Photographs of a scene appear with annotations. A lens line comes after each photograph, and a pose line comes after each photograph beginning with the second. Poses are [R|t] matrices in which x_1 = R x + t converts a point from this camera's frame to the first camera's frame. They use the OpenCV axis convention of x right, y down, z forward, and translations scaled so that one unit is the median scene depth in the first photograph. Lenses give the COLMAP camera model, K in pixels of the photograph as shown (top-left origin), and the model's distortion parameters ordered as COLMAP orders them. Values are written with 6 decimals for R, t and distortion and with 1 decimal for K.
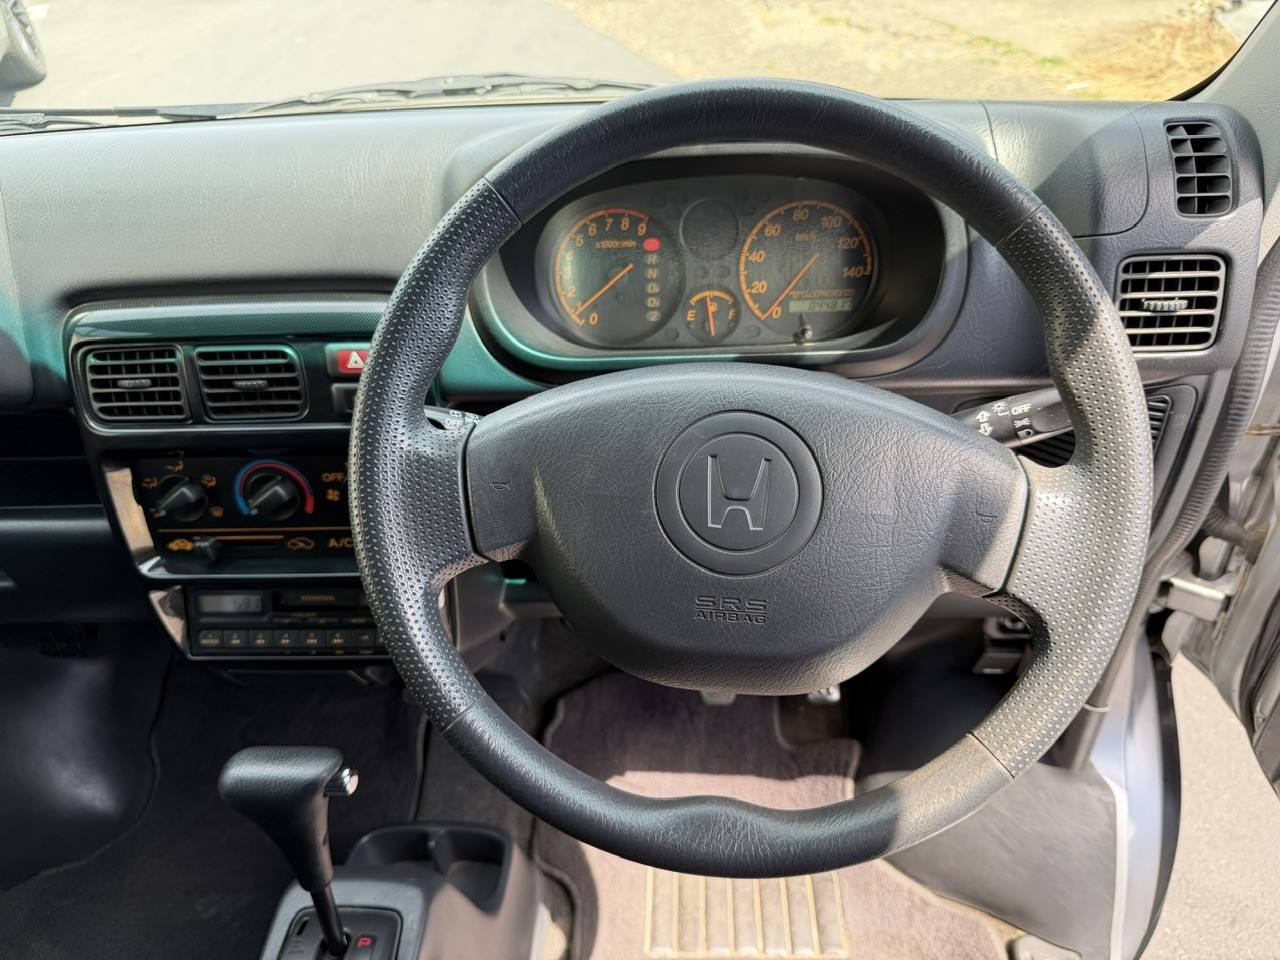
lens RADIAL K [[911.7, 0, 644.5], [0, 911.7, 490.9], [0, 0, 1]] dist [0.034139, -0.070184]
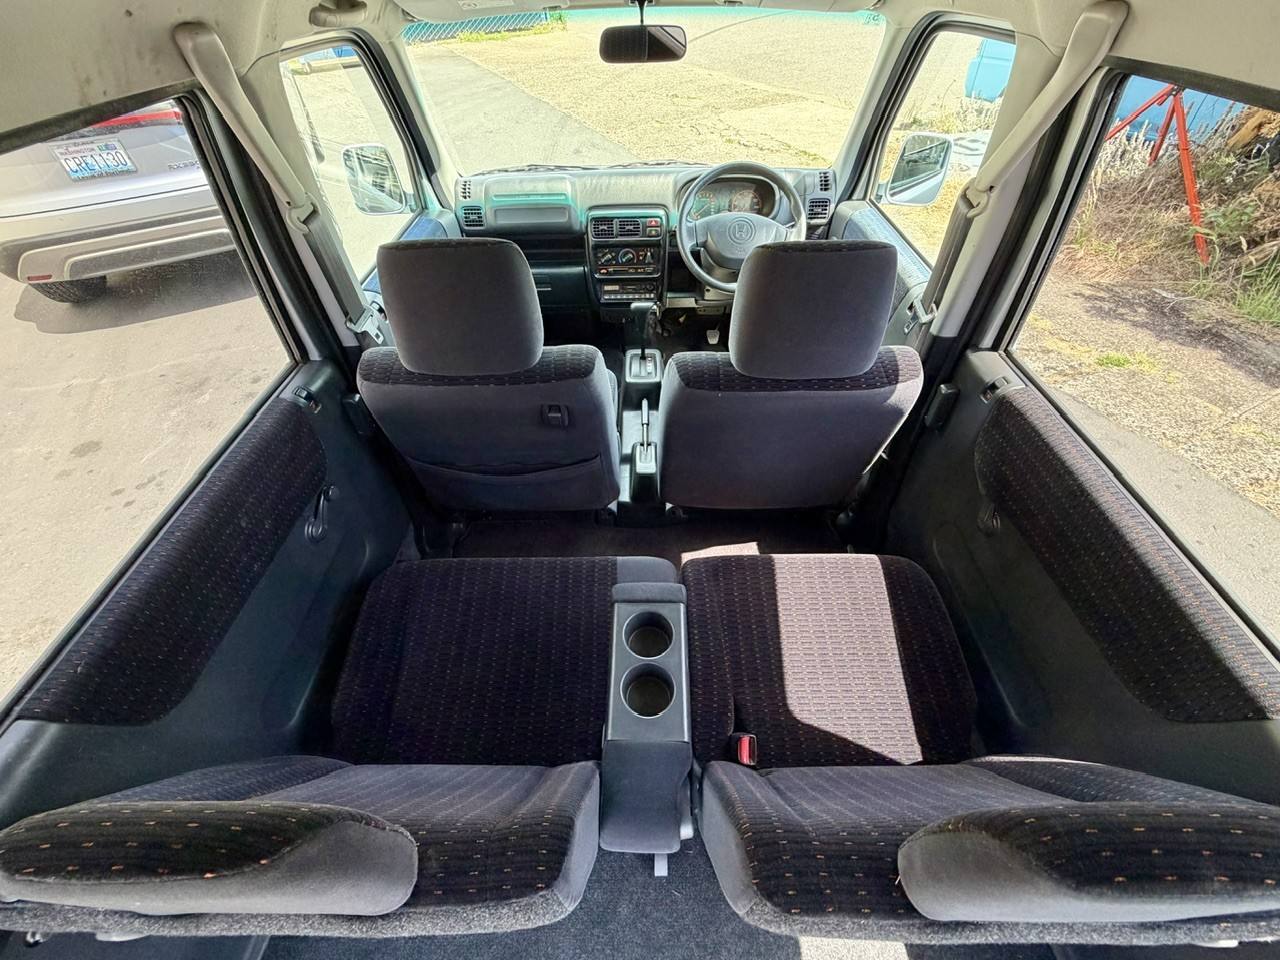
lens RADIAL K [[529.7, 0, 639.4], [0, 529.7, 477.3], [0, 0, 1]] dist [0.001391, 0.000392]
pose [[0.998459, -0.006223, 0.055139, -0.506418], [0.000755, 0.995124, 0.098631, 0.835919], [-0.055484, -0.098438, 0.993595, -1.721720]]
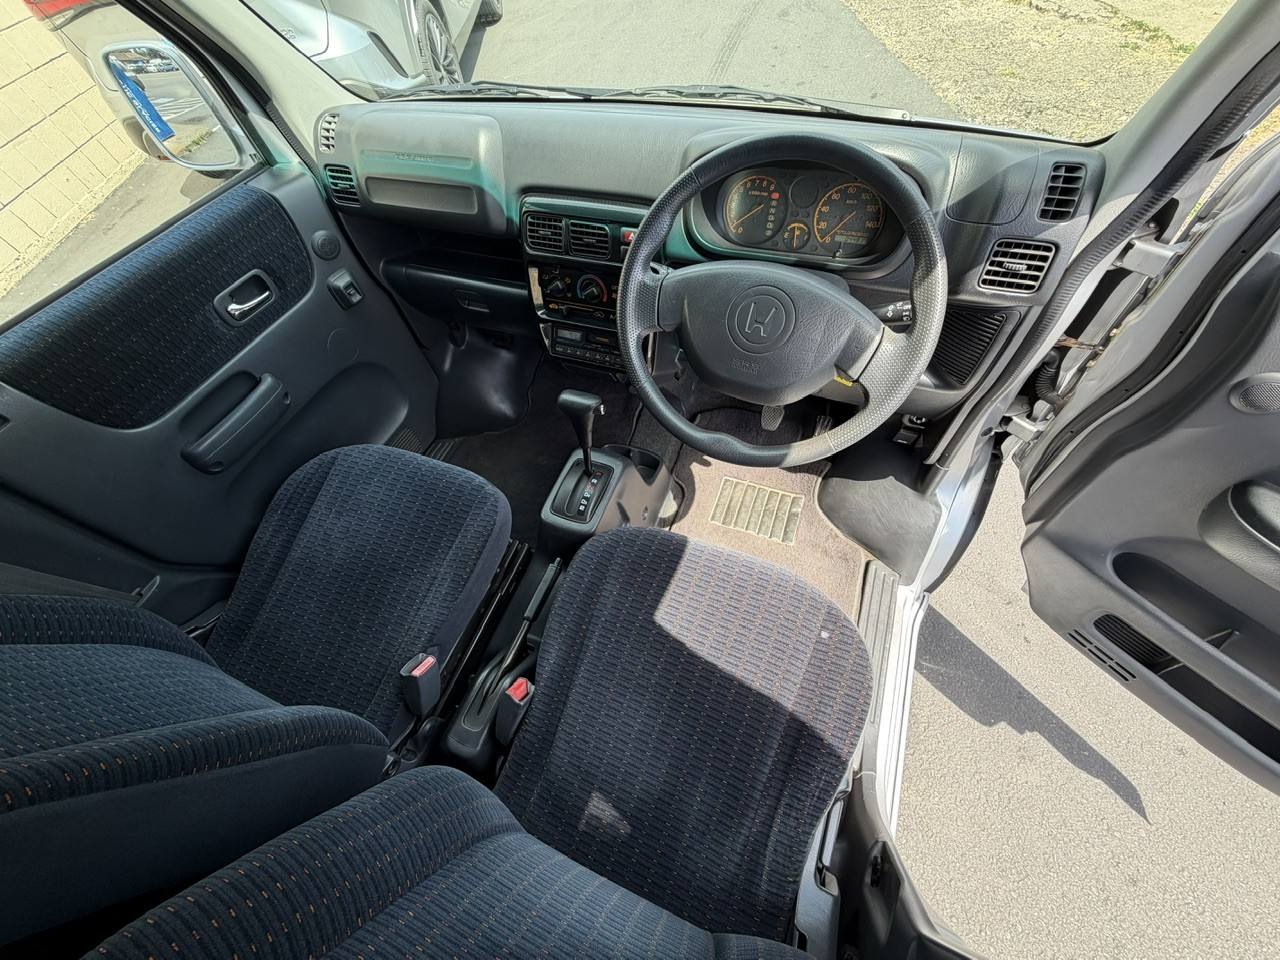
lens RADIAL K [[507.0, 0, 642.1], [0, 507.0, 477.3], [0, 0, 1]] dist [0.000632, 0.000056]
pose [[0.943624, 0.250409, -0.216492, 0.130803], [-0.173450, 0.931084, 0.320934, 0.009048], [0.281937, -0.265290, 0.922027, -0.318585]]
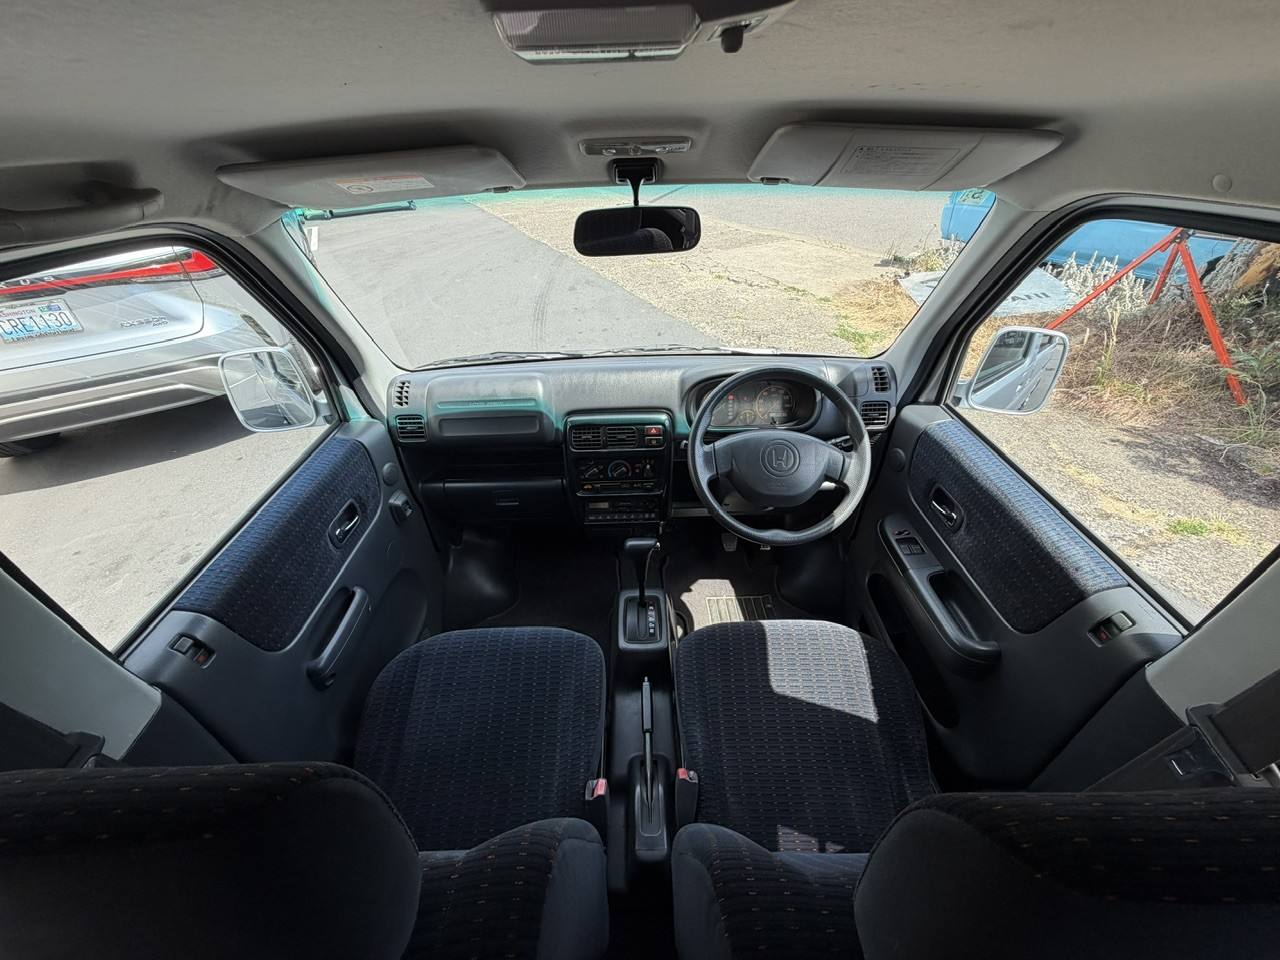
lens RADIAL K [[504.0, 0, 638.8], [0, 504.0, 476.8], [0, 0, 1]] dist [0.003634, -0.000173]
pose [[0.997976, -0.009233, 0.062921, -0.460065], [0.013504, 0.997609, -0.067784, 0.155773], [-0.062145, 0.068497, 0.995714, -0.862482]]
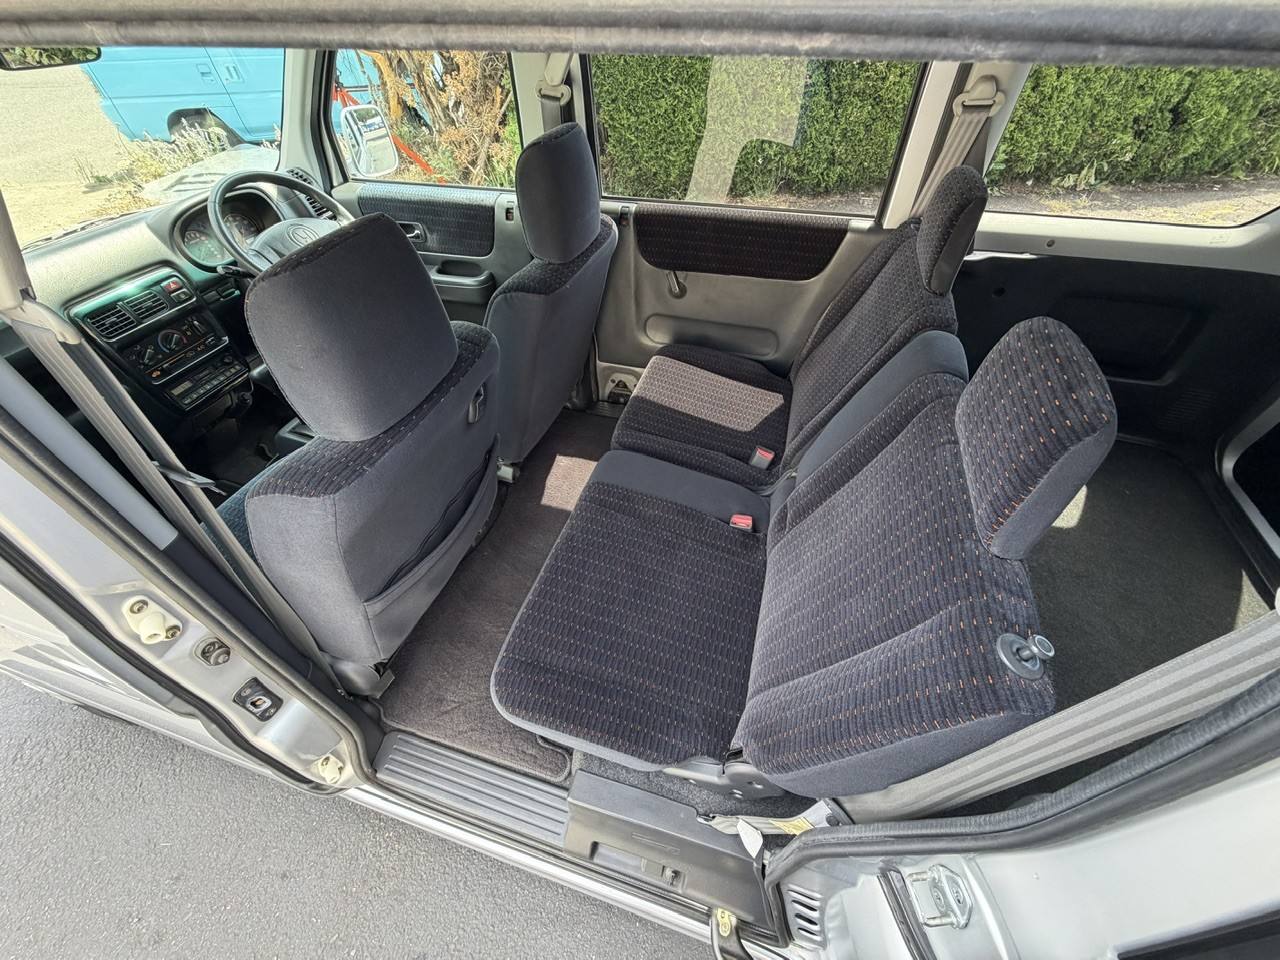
lens RADIAL K [[519.9, 0, 638.8], [0, 519.9, 477.1], [0, 0, 1]] dist [0.001260, 0.000389]
pose [[0.251140, -0.641981, 0.724423, -1.696922], [0.619251, 0.681772, 0.389505, 0.663726], [-0.743947, 0.350780, 0.568768, -1.183627]]
